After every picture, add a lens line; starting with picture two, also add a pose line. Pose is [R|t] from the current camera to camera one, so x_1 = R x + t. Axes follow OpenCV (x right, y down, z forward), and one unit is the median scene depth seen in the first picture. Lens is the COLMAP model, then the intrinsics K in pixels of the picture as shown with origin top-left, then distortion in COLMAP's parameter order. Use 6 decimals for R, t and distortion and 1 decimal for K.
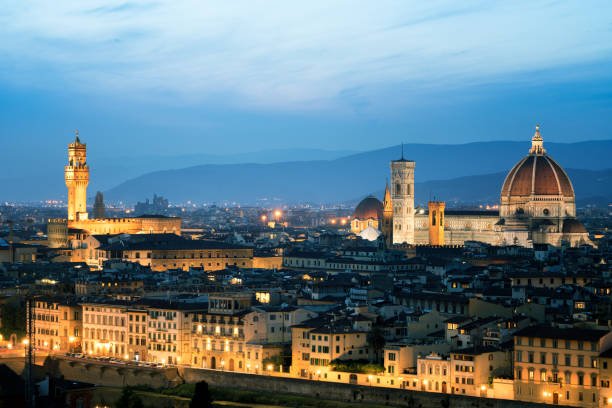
lens RADIAL K [[1699.4, 0, 306.4], [0, 1699.4, 203.8], [0, 0, 1]] dist [0.211060, 0.015454]
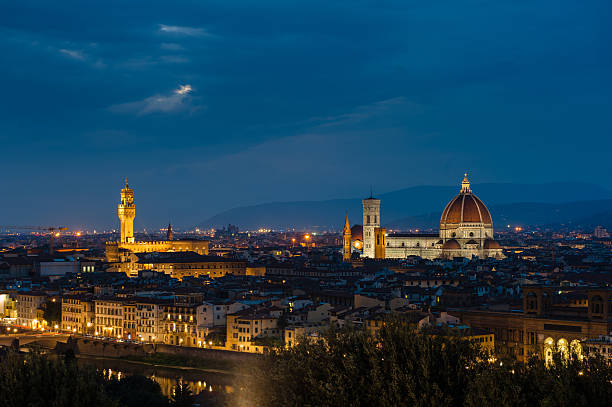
lens RADIAL K [[1241.0, 0, 310.9], [0, 1241.0, 214.2], [0, 0, 1]] dist [0.185931, 0.030287]
pose [[0.998709, -0.007656, -0.050225, 0.109003], [0.007010, 0.999891, -0.013016, 0.000774], [0.050319, 0.012647, 0.998653, -0.050969]]
